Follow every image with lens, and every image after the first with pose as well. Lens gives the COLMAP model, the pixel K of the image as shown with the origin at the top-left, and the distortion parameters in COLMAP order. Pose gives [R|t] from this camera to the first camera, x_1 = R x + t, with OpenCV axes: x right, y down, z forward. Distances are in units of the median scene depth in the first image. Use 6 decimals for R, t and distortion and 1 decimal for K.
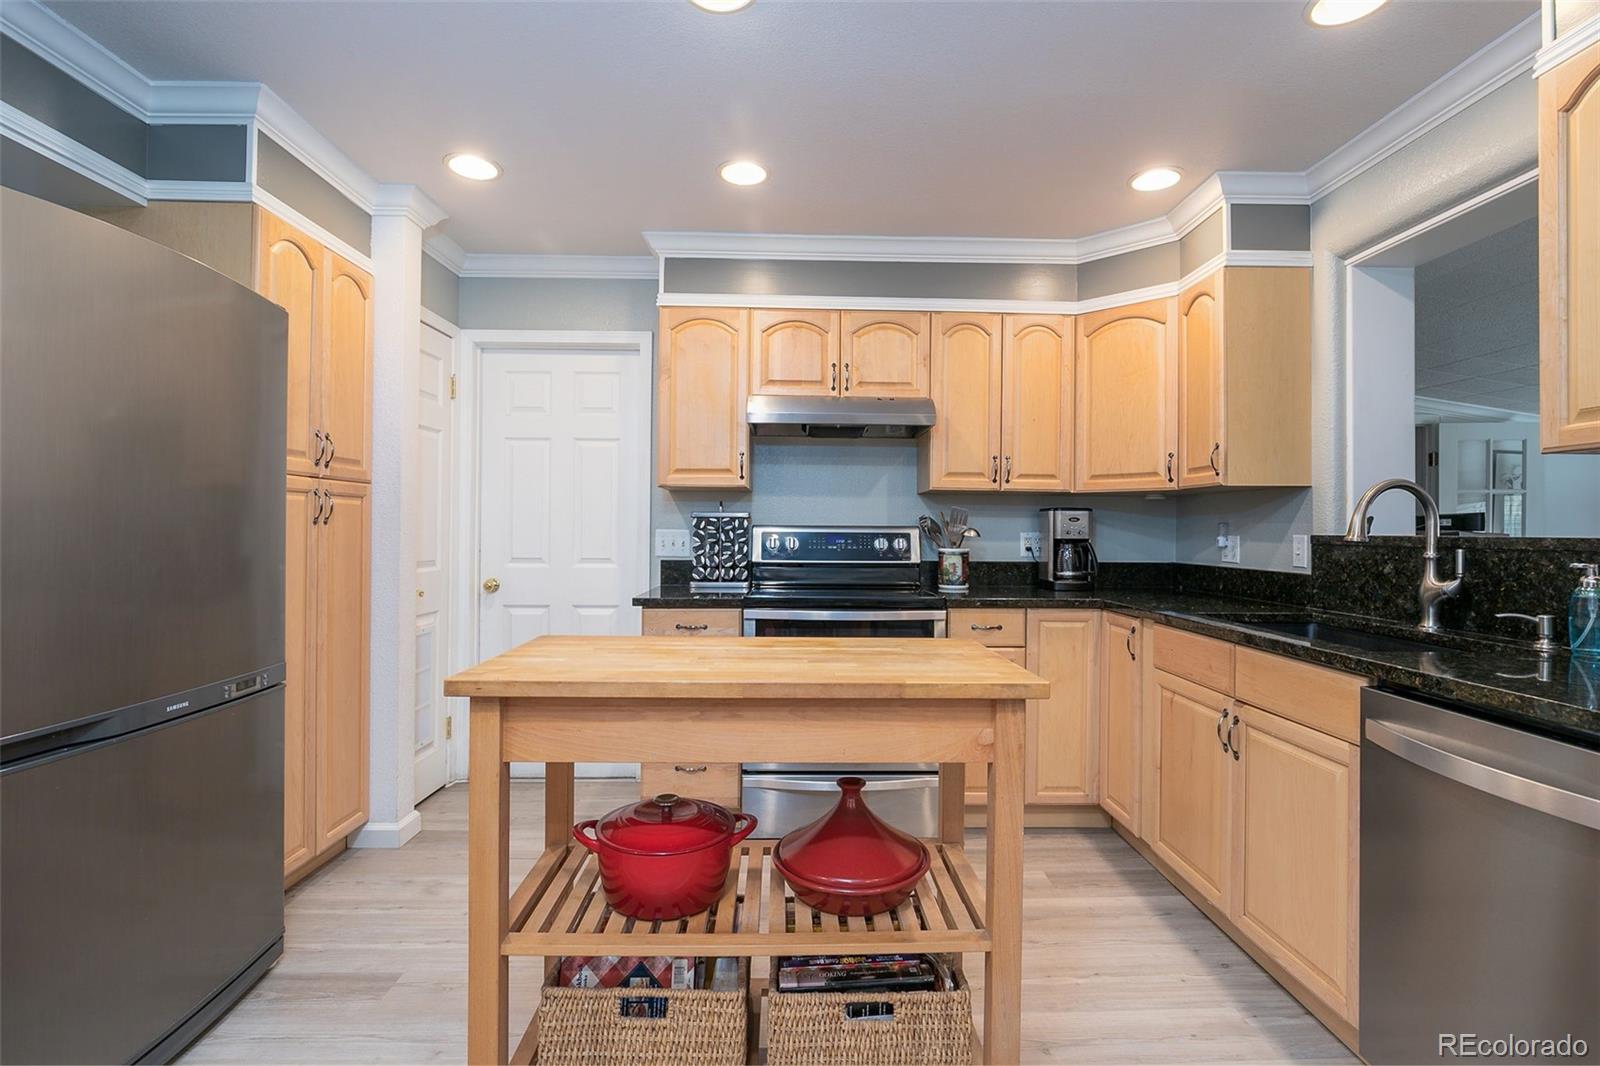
lens RADIAL K [[743.1, 0, 804.8], [0, 743.1, 533.3], [0, 0, 1]] dist [-0.013411, -0.000339]
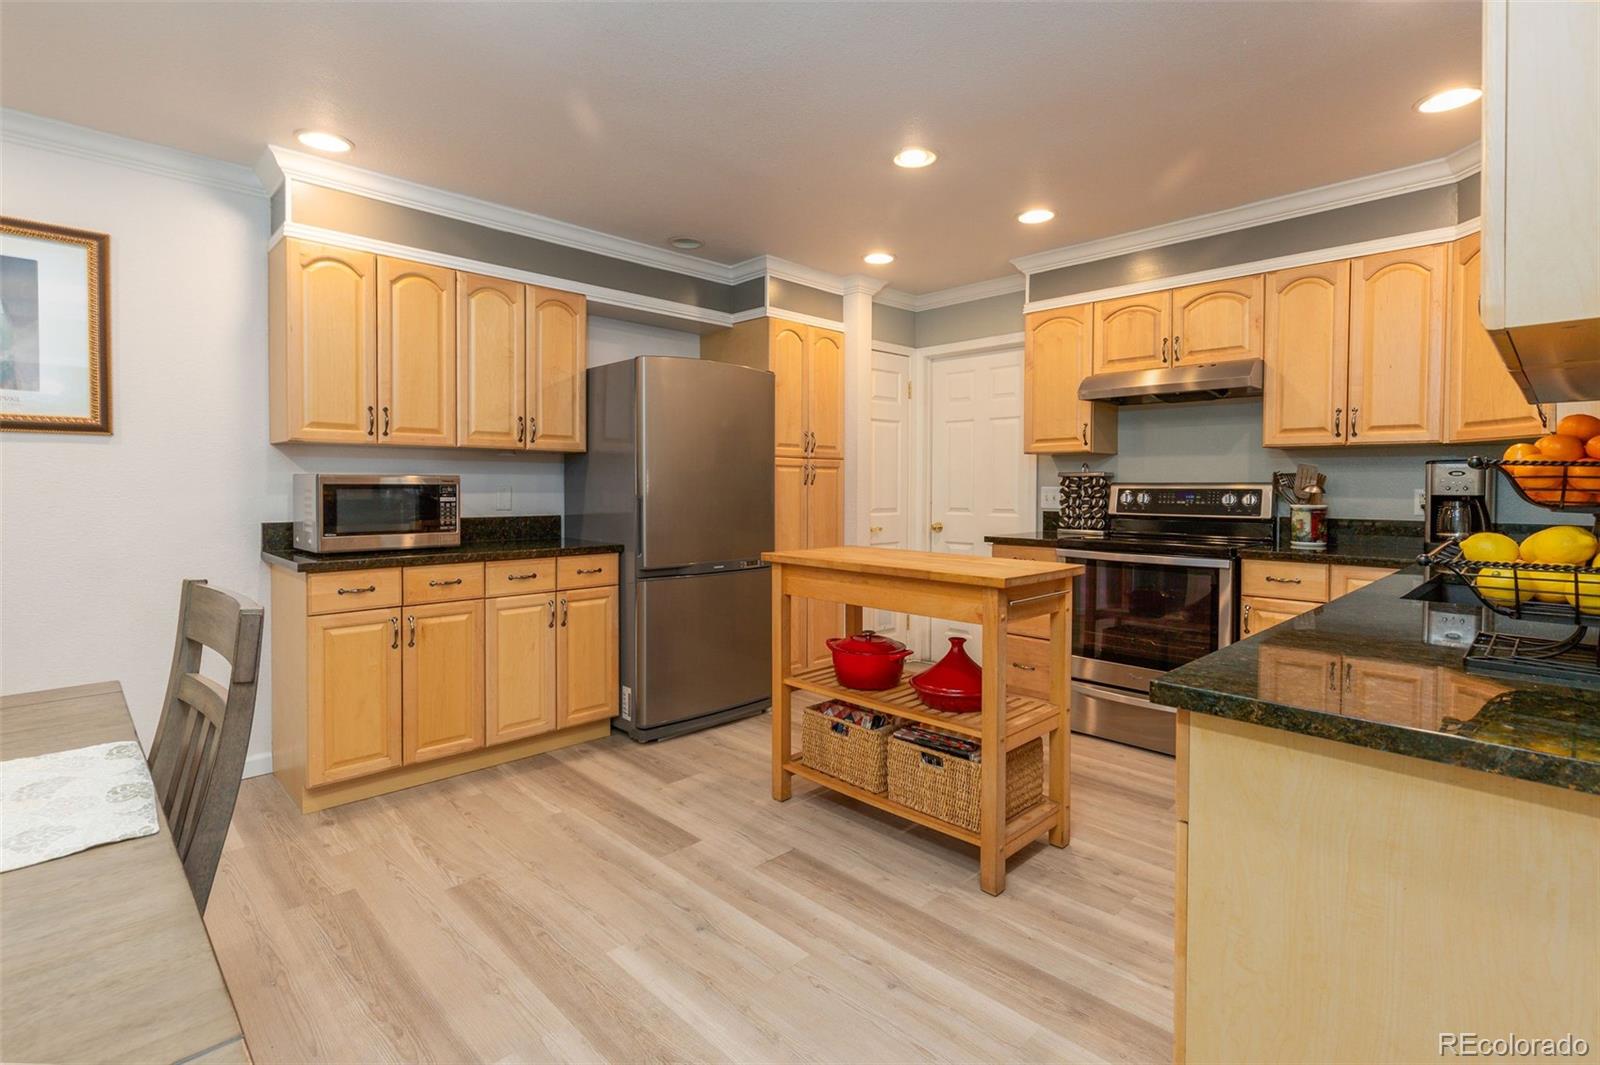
lens RADIAL K [[743.1, 0, 790.8], [0, 743.1, 515.9], [0, 0, 1]] dist [-0.013411, -0.000339]
pose [[0.673552, 0.023656, -0.738761, 0.468905], [-0.002040, 0.999543, 0.030147, 0.007260], [0.739137, -0.018799, 0.673293, -0.170785]]
